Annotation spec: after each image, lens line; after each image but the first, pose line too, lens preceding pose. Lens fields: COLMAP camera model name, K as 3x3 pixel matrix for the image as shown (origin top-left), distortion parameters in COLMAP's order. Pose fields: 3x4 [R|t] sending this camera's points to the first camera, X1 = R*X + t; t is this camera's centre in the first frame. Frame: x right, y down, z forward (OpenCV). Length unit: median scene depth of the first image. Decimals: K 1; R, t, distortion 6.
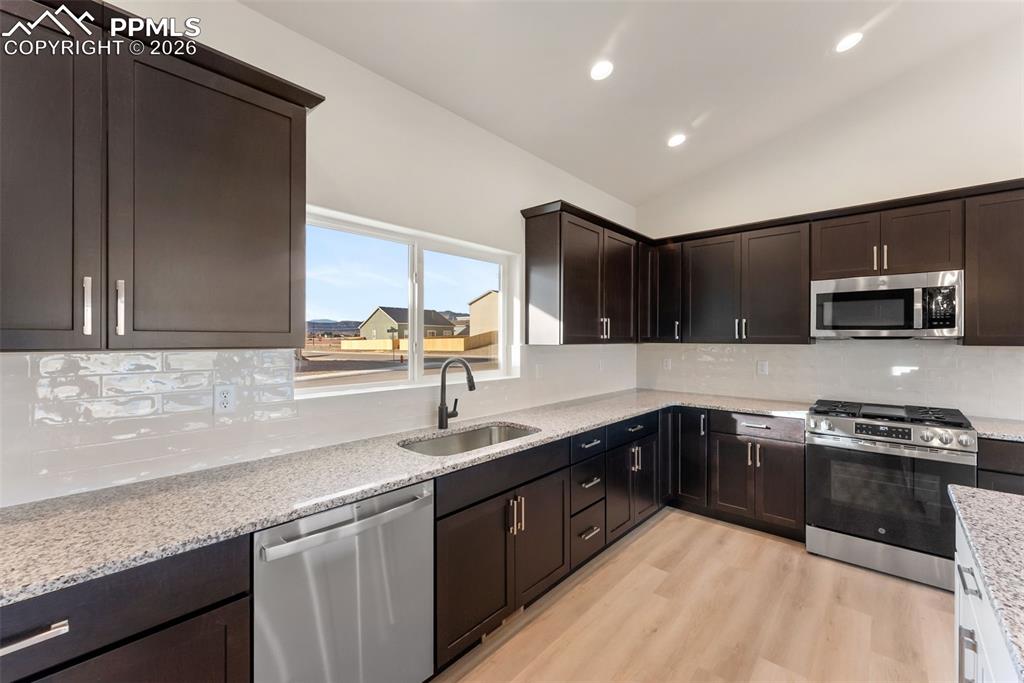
lens RADIAL K [[417.3, 0, 513.4], [0, 417.3, 337.1], [0, 0, 1]] dist [-0.002602, -0.000069]
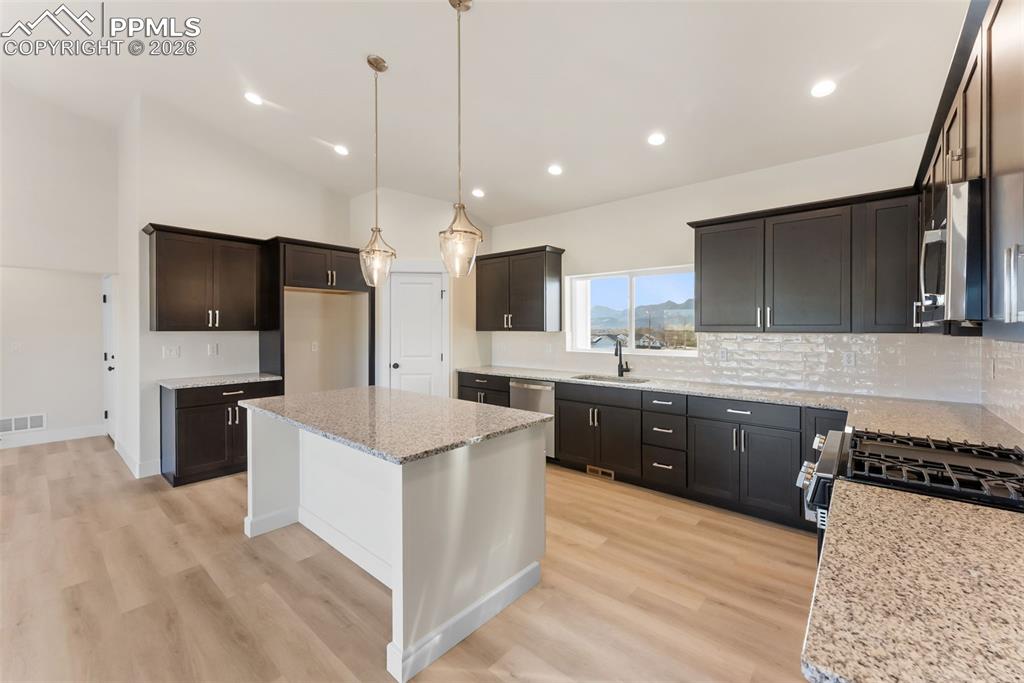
lens RADIAL K [[417.3, 0, 512.8], [0, 417.3, 333.5], [0, 0, 1]] dist [-0.002602, -0.000069]
pose [[0.008898, 0.012979, -0.999876, 1.664152], [0.000541, 0.999916, 0.012984, 0.006111], [0.999960, -0.000657, 0.008890, 0.508010]]
